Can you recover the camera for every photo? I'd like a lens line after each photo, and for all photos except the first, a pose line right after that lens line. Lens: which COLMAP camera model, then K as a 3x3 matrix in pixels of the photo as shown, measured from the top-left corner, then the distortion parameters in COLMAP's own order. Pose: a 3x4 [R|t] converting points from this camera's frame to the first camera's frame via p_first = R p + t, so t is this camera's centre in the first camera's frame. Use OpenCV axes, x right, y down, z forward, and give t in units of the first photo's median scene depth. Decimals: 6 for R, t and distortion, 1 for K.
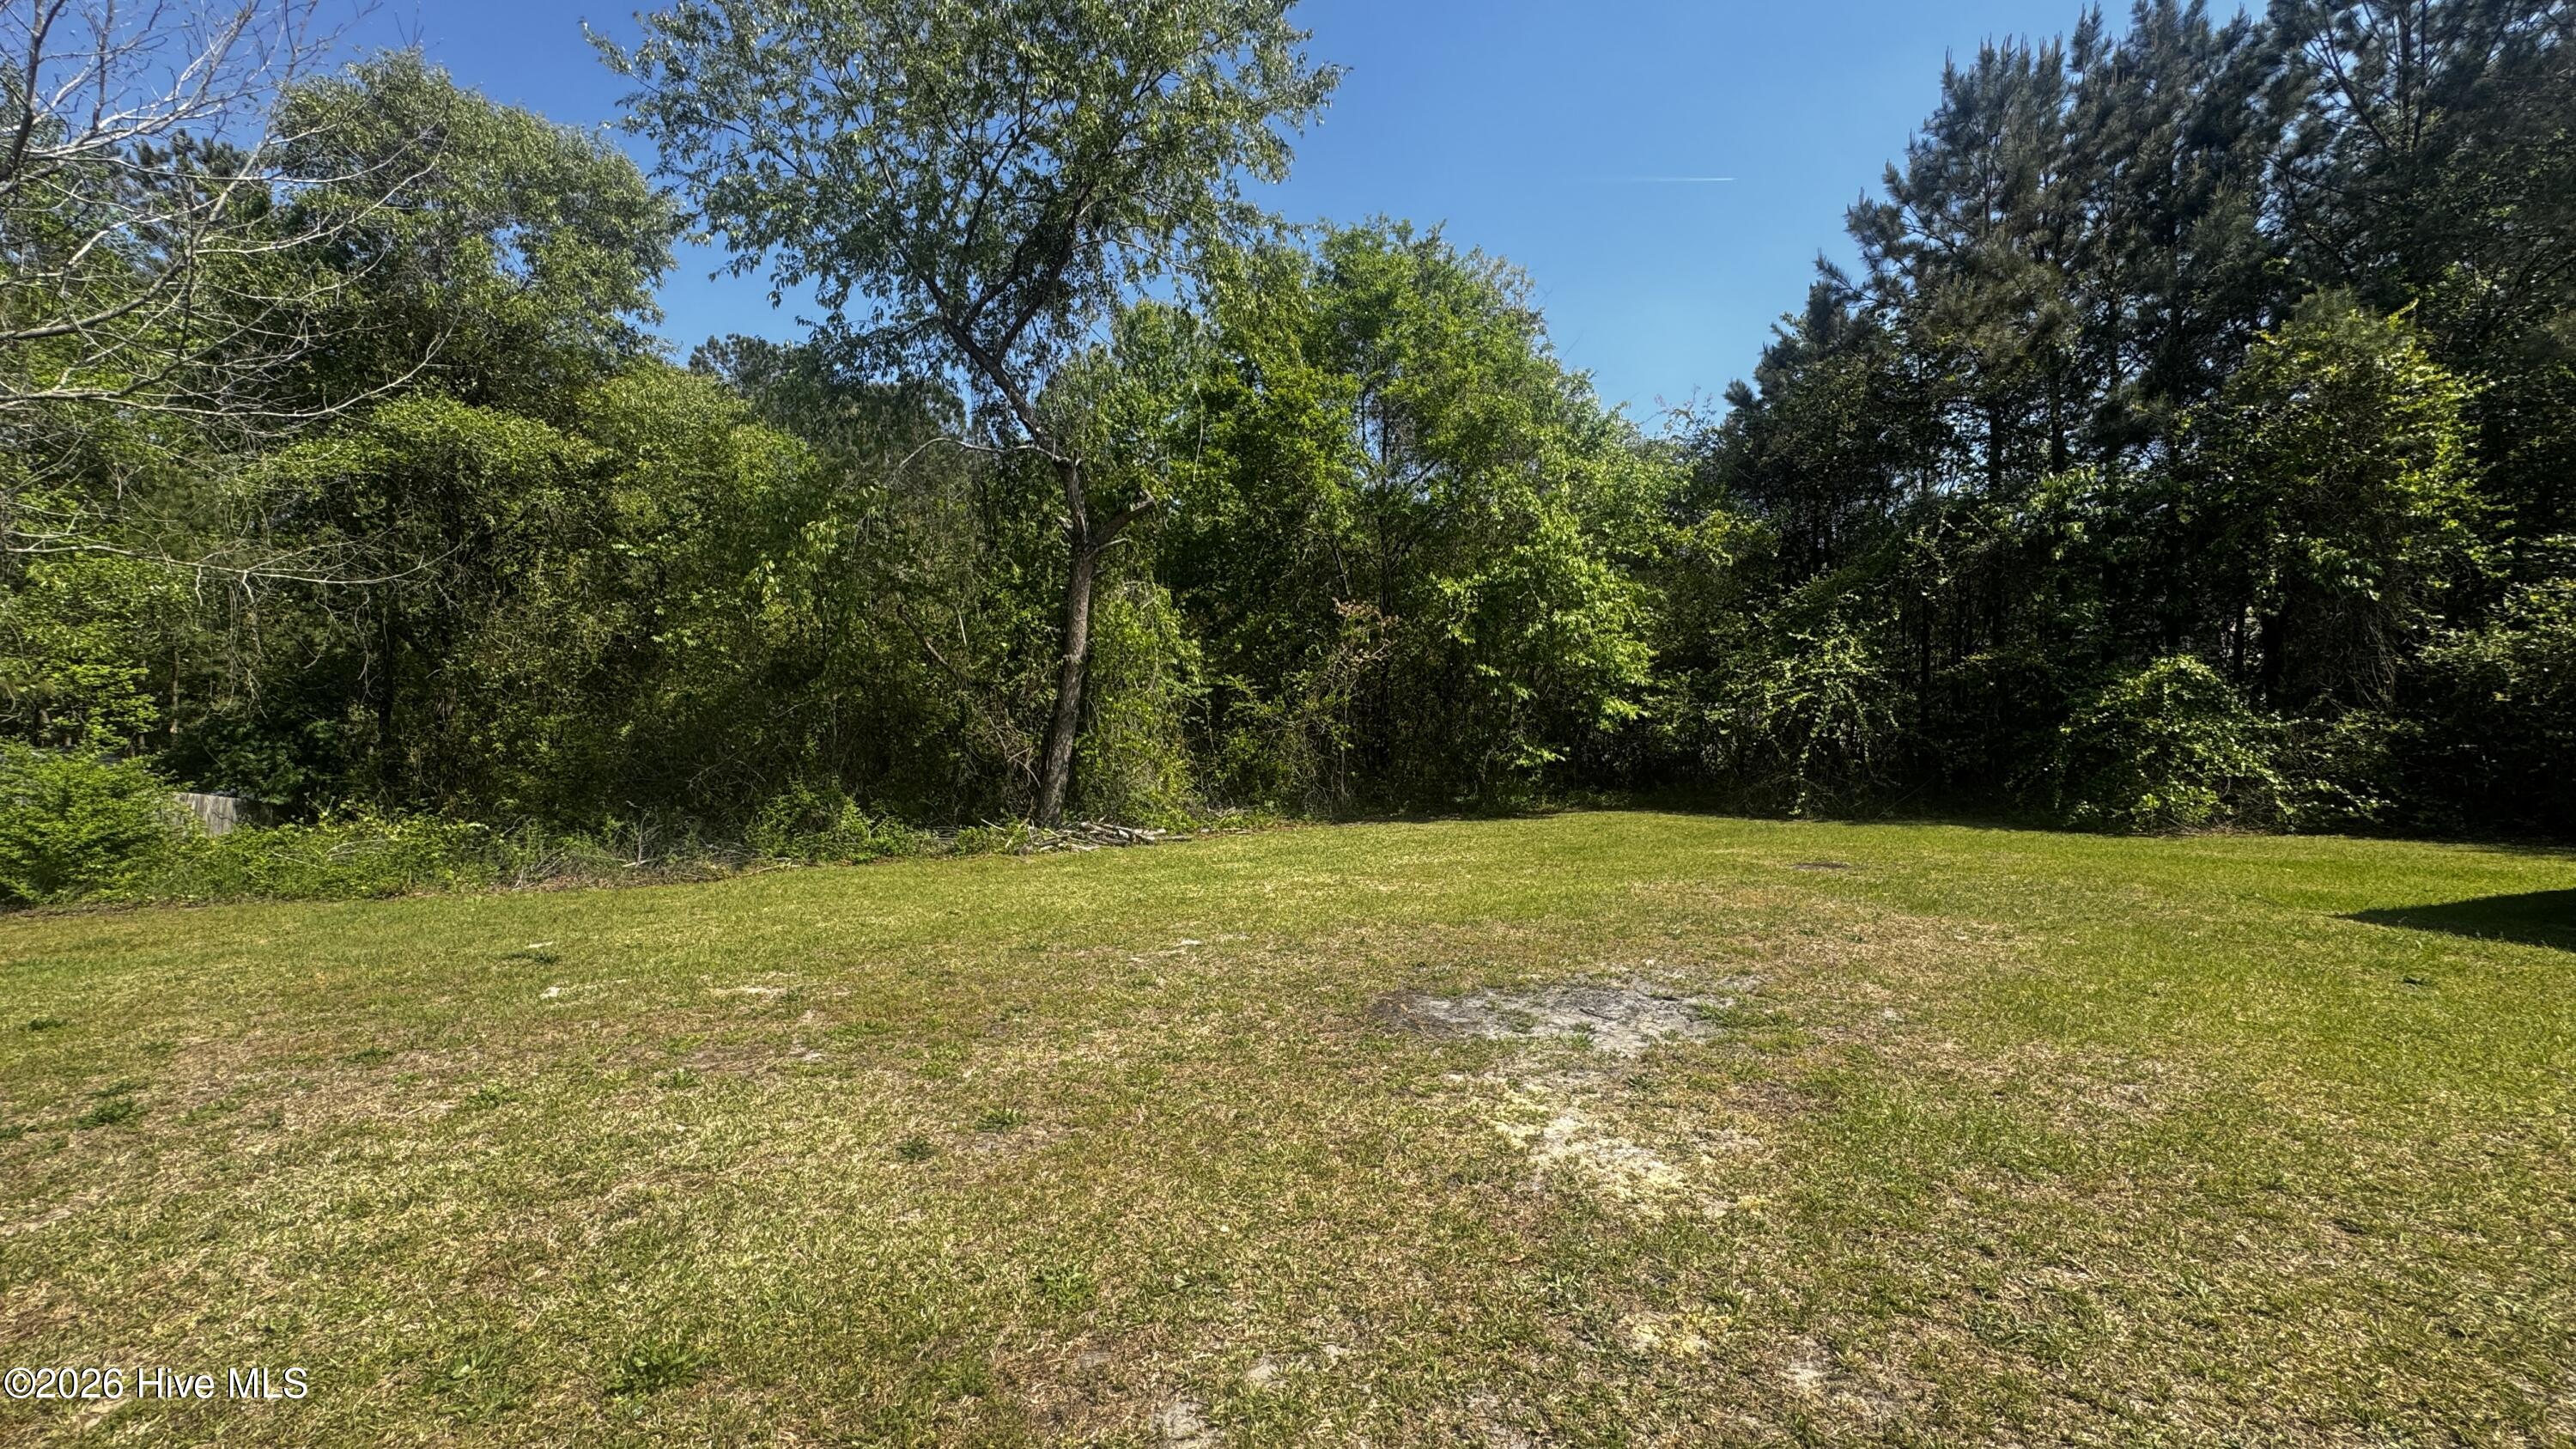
lens RADIAL K [[1030.9, 0, 1285.4], [0, 1030.9, 726.9], [0, 0, 1]] dist [-0.002853, -0.000010]
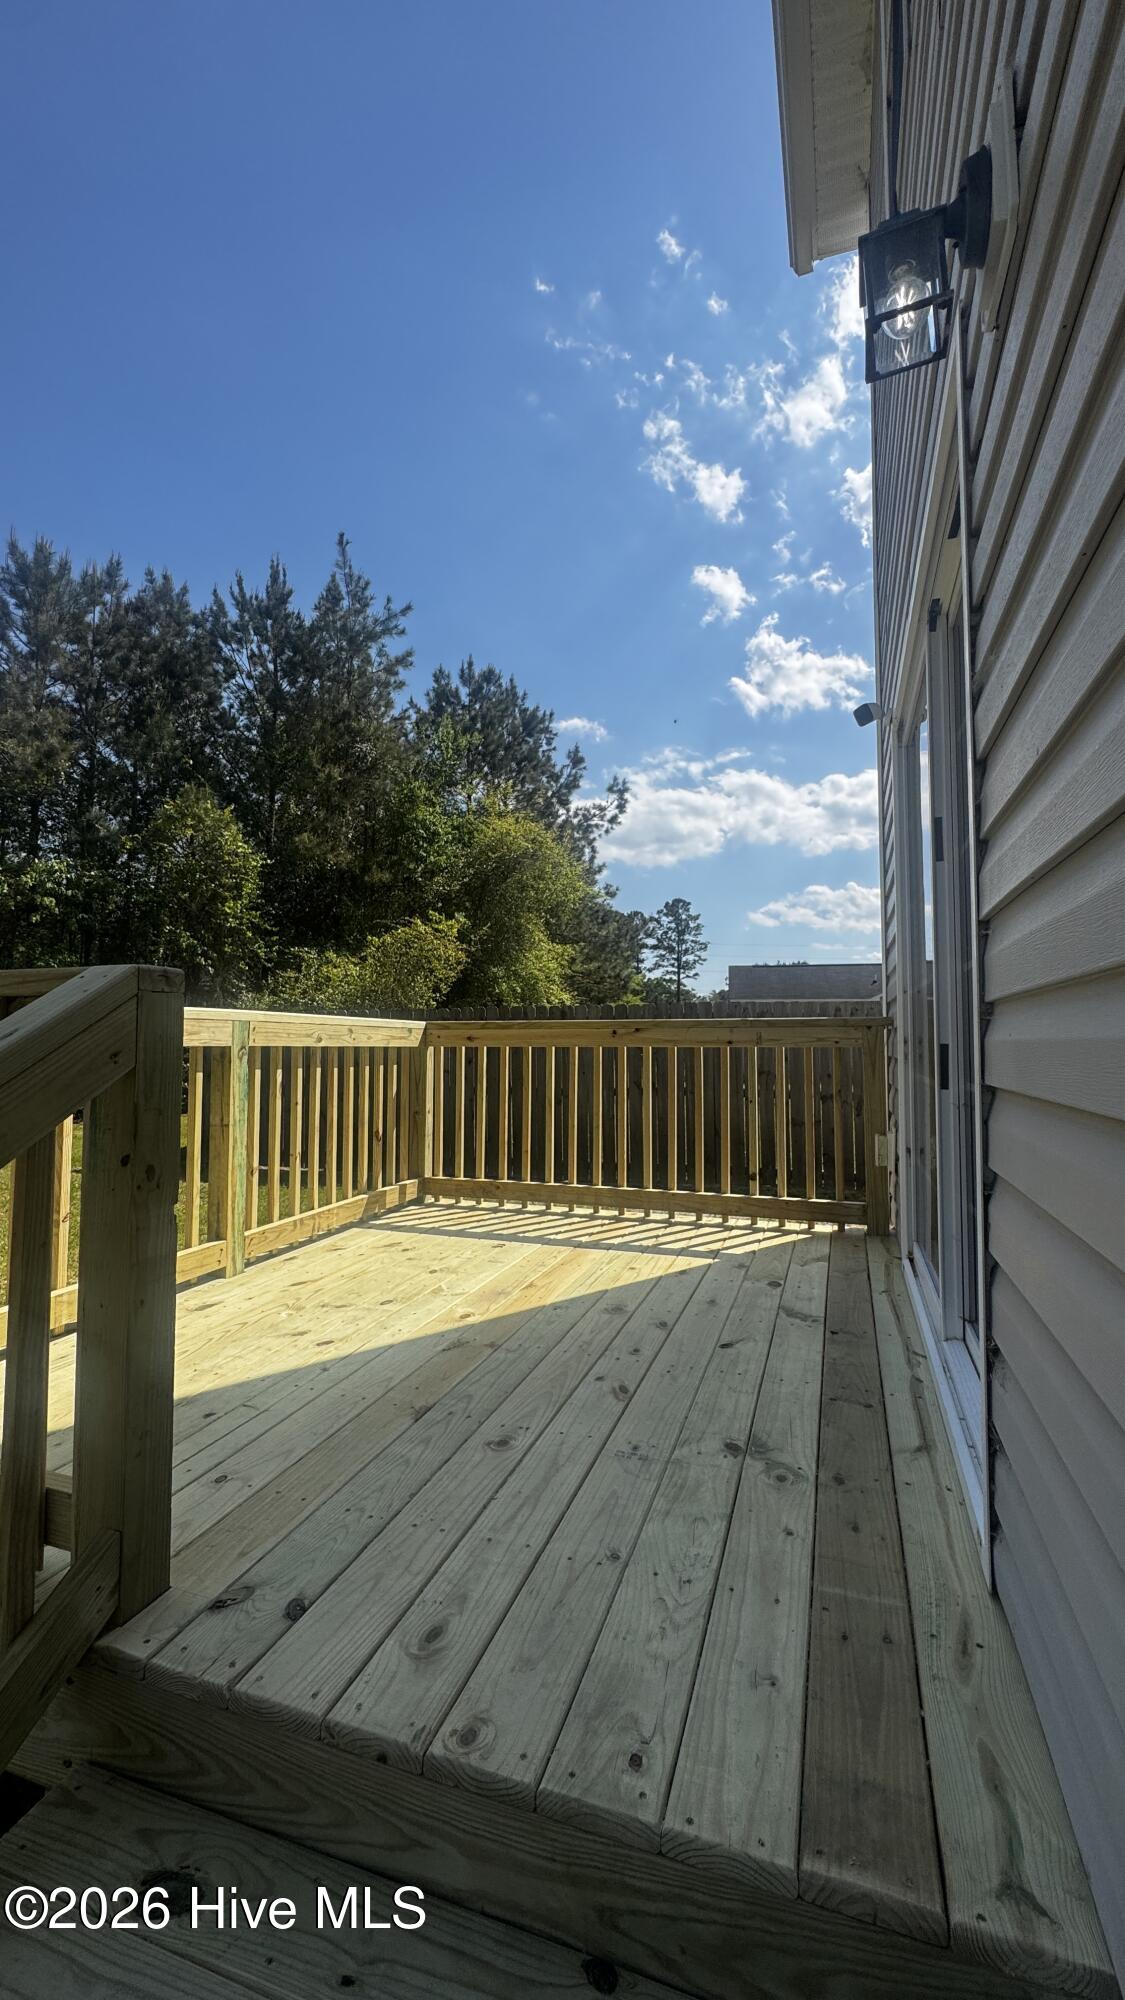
lens RADIAL K [[800.3, 0, 561.7], [0, 800.3, 998.3], [0, 0, 1]] dist [-0.002853, -0.000010]
pose [[0.461199, 0.065348, 0.884887, 0.165312], [-0.011181, 0.997633, -0.067846, 0.000919], [-0.887226, 0.021397, 0.460838, -0.112272]]
